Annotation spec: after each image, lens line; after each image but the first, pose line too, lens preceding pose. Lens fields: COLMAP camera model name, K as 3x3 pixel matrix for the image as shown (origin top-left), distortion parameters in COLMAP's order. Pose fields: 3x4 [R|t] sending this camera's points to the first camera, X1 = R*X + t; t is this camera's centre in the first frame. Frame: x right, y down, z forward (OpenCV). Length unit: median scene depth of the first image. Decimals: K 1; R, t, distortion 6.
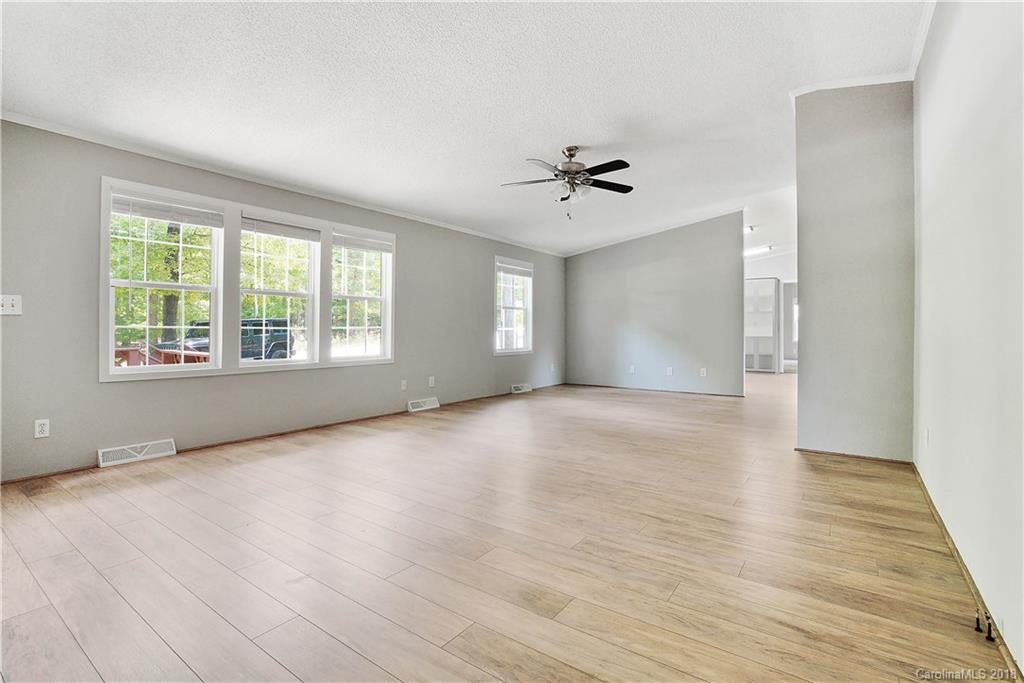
lens RADIAL K [[485.9, 0, 515.5], [0, 485.9, 327.4], [0, 0, 1]] dist [-0.054681, 0.021490]
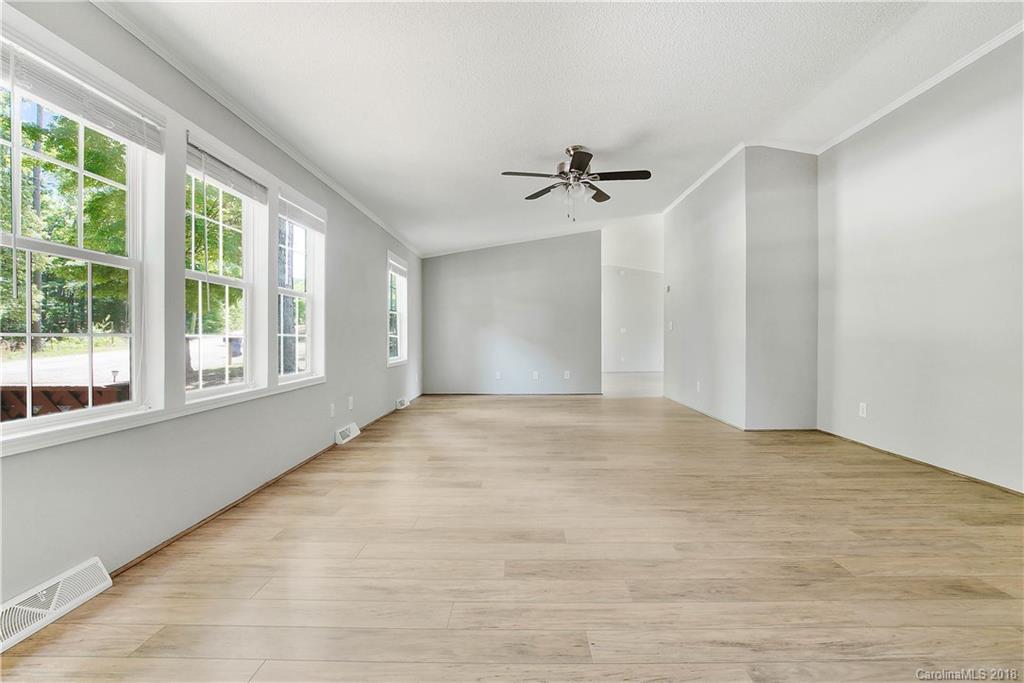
lens RADIAL K [[479.5, 0, 511.4], [0, 479.5, 338.0], [0, 0, 1]] dist [-0.052545, 0.019287]
pose [[0.819872, -0.007410, 0.572499, -0.736312], [0.002565, 0.999954, 0.009270, -0.000173], [-0.572542, -0.006132, 0.819853, 0.398232]]
